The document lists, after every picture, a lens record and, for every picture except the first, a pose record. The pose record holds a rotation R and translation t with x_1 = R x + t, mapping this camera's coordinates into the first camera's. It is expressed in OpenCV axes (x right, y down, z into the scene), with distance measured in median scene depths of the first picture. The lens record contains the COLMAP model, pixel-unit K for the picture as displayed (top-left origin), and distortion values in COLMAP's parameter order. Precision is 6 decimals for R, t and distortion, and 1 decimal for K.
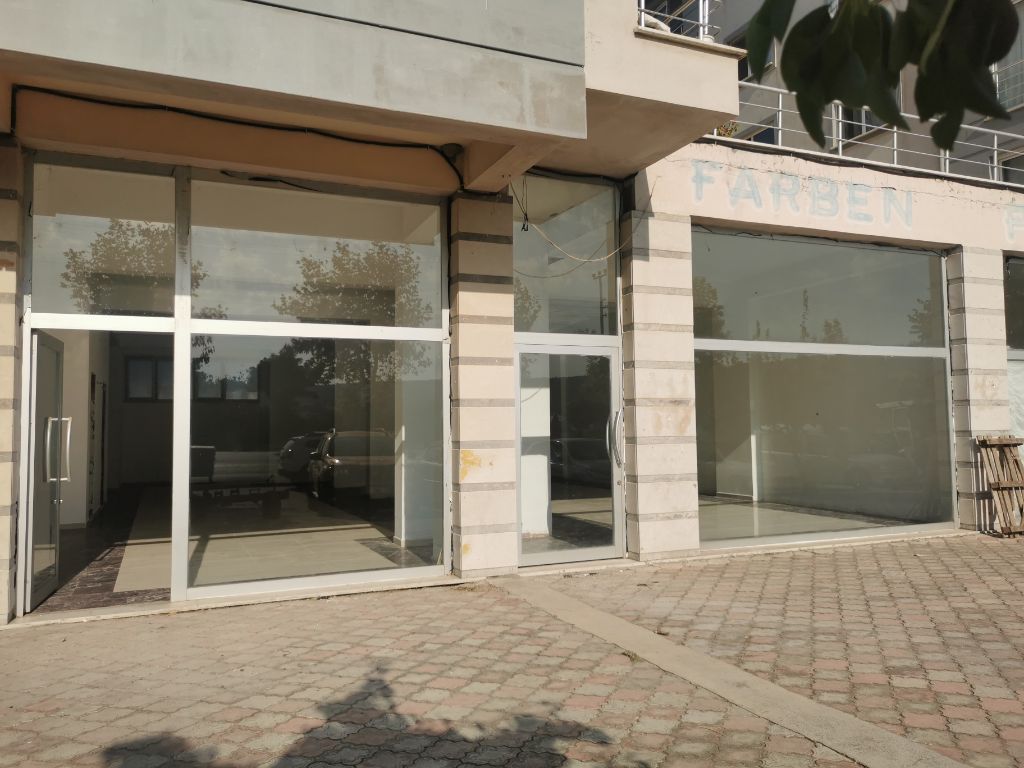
lens RADIAL K [[793.4, 0, 510.3], [0, 793.4, 385.3], [0, 0, 1]] dist [0.033865, -0.016796]
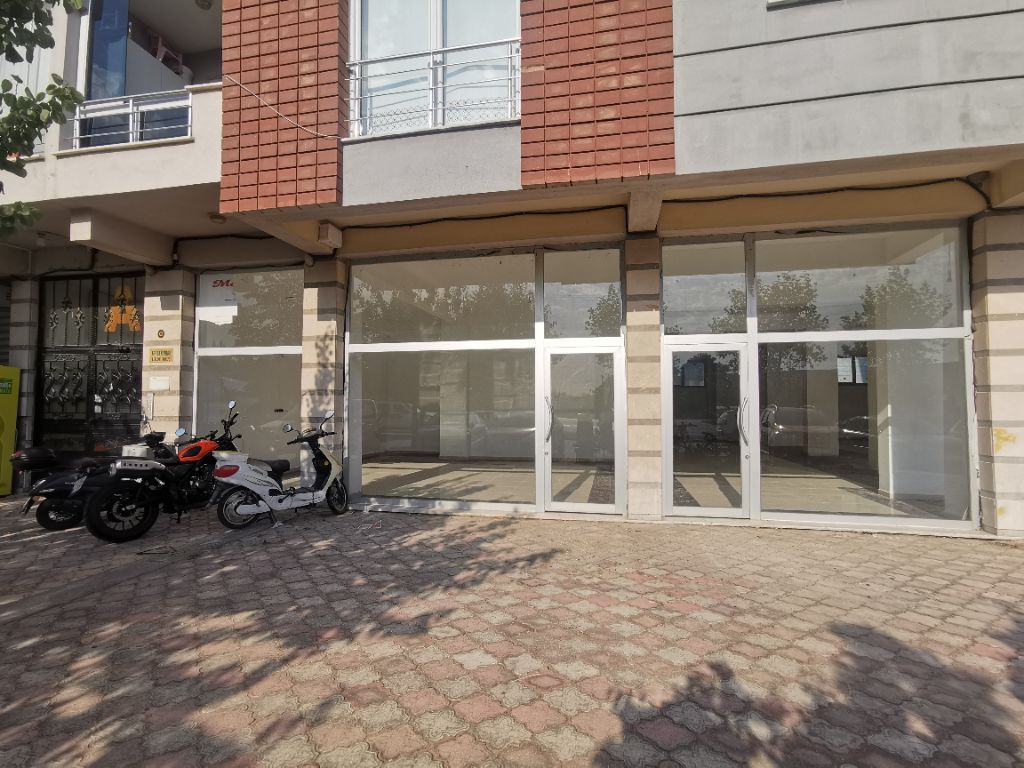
lens RADIAL K [[495.8, 0, 511.0], [0, 495.8, 386.0], [0, 0, 1]] dist [-0.048821, 0.045921]
pose [[0.818498, -0.008770, -0.574443, -0.202318], [0.019330, 0.999738, 0.012279, -0.003653], [0.574184, -0.021154, 0.818453, -0.018354]]
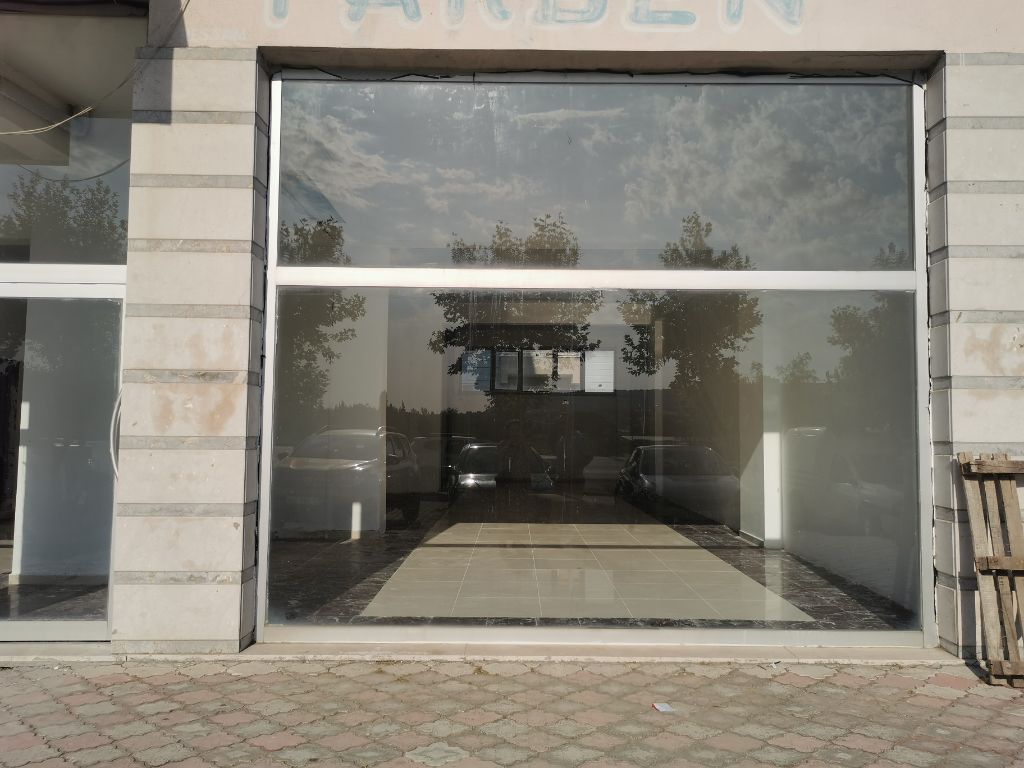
lens RADIAL K [[812.2, 0, 529.5], [0, 812.2, 384.7], [0, 0, 1]] dist [0.034750, -0.010371]
pose [[0.918320, -0.002546, -0.395830, 0.651818], [0.001443, 0.999994, -0.003085, 0.029572], [0.395835, 0.002262, 0.918319, 0.558374]]
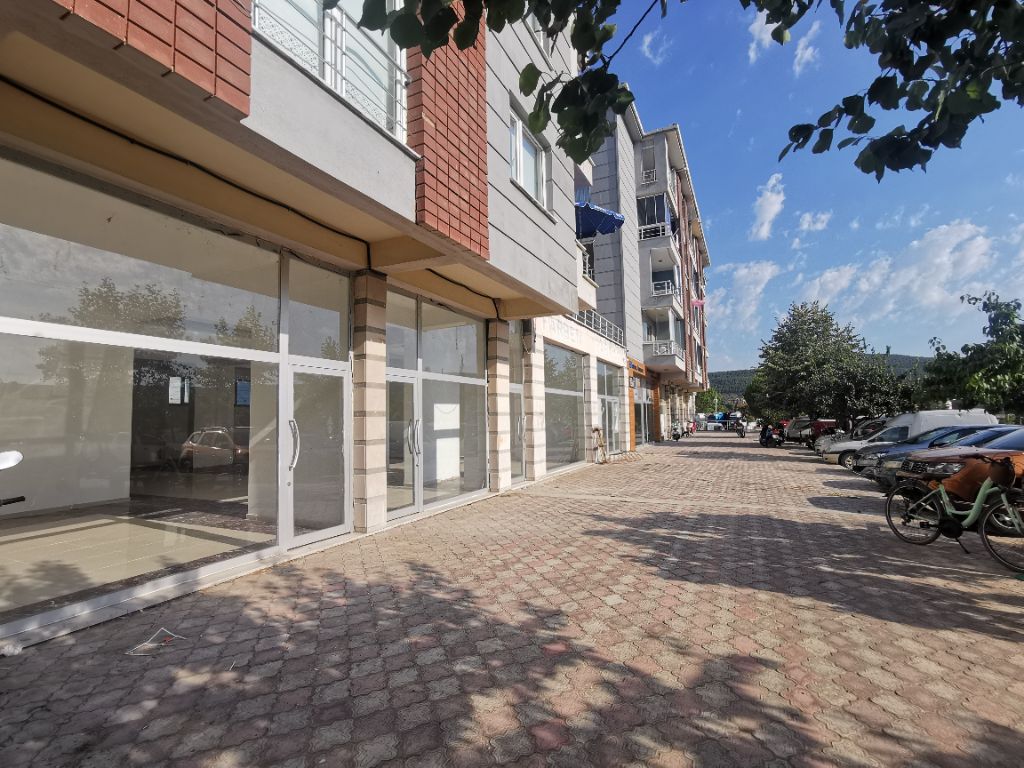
lens RADIAL K [[495.8, 0, 511.0], [0, 495.8, 386.0], [0, 0, 1]] dist [-0.048821, 0.045921]
pose [[0.756494, 0.044367, 0.652494, -0.839709], [-0.029005, 0.998991, -0.034300, -0.008220], [-0.653358, 0.007022, 0.757017, -0.071591]]
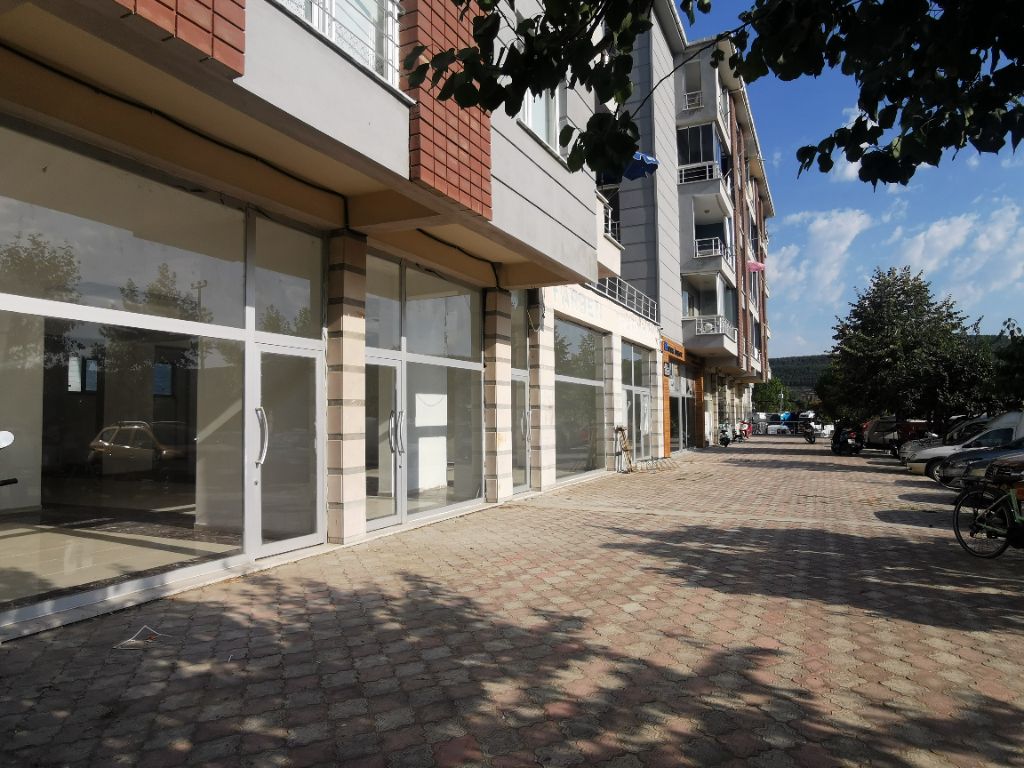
lens RADIAL K [[667.2, 0, 509.2], [0, 667.2, 391.2], [0, 0, 1]] dist [-0.081668, 0.093693]
pose [[0.754691, 0.033874, 0.655206, -0.915368], [-0.037643, 0.999257, -0.008302, -0.000230], [-0.655000, -0.018399, 0.755405, -0.141667]]
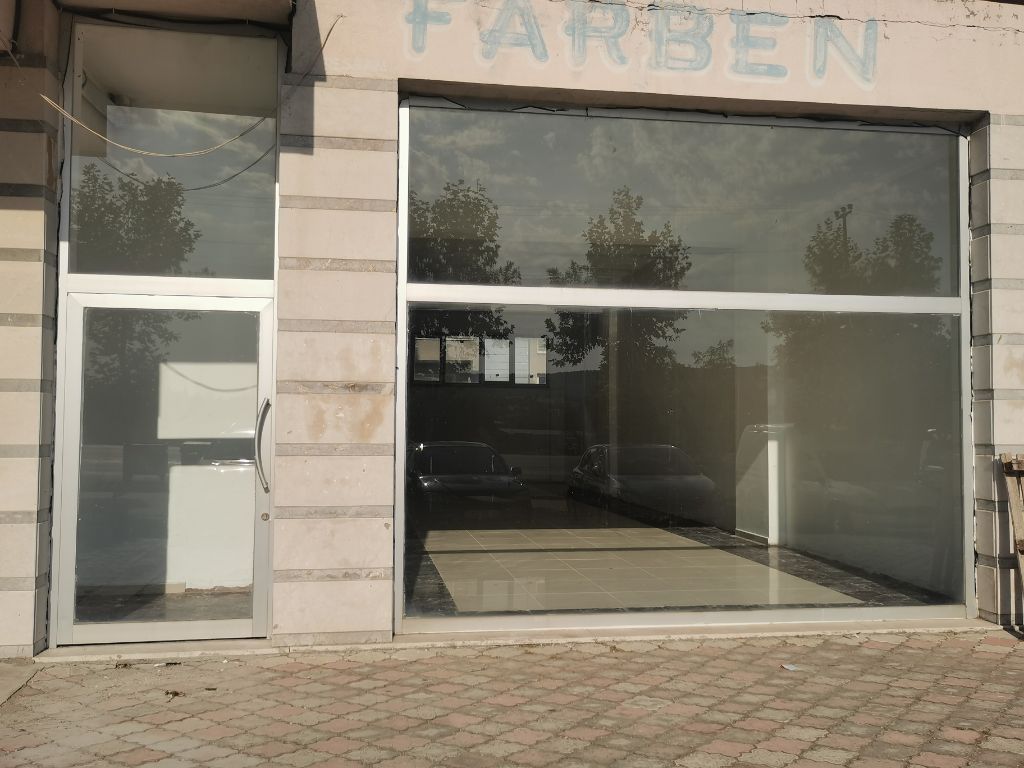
lens RADIAL K [[973.6, 0, 532.8], [0, 973.6, 386.2], [0, 0, 1]] dist [0.036094, -0.000162]
pose [[0.968493, 0.007181, -0.248938, 0.526105], [-0.003687, 0.999888, 0.014499, 0.009004], [0.249014, -0.013125, 0.968411, 0.313121]]
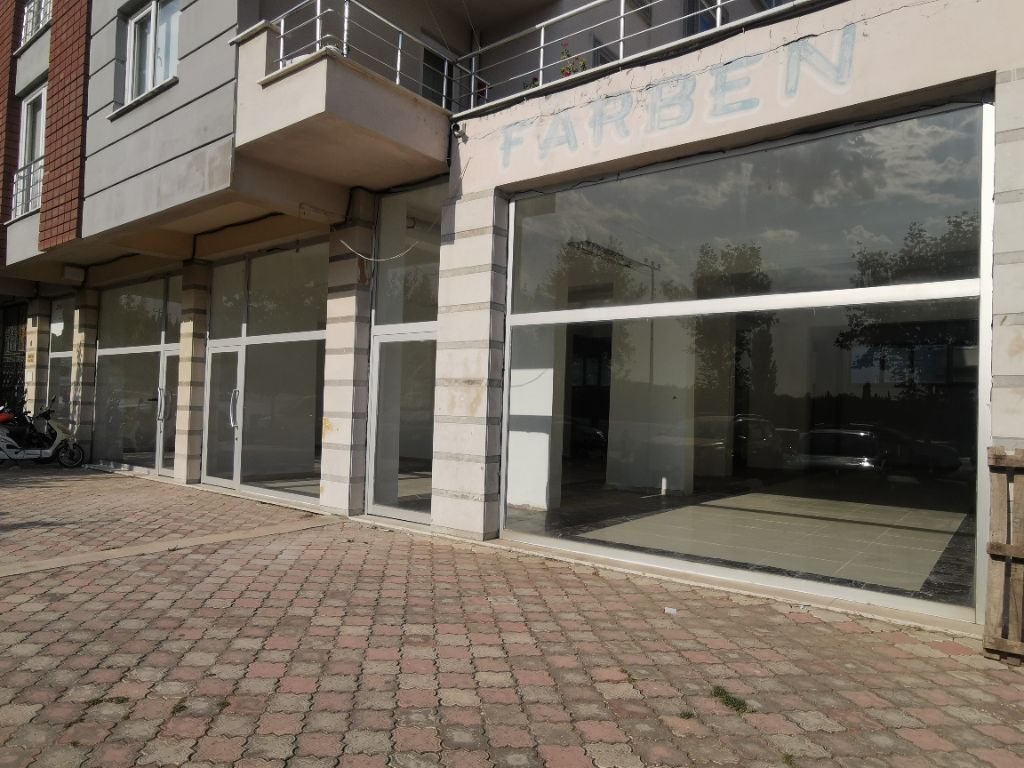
lens RADIAL K [[667.2, 0, 509.2], [0, 667.2, 391.2], [0, 0, 1]] dist [-0.081668, 0.093693]
pose [[0.480892, 0.005017, -0.876765, 0.960434], [0.012761, 0.999838, 0.012721, 0.022771], [0.876687, -0.017305, 0.480750, 0.646176]]
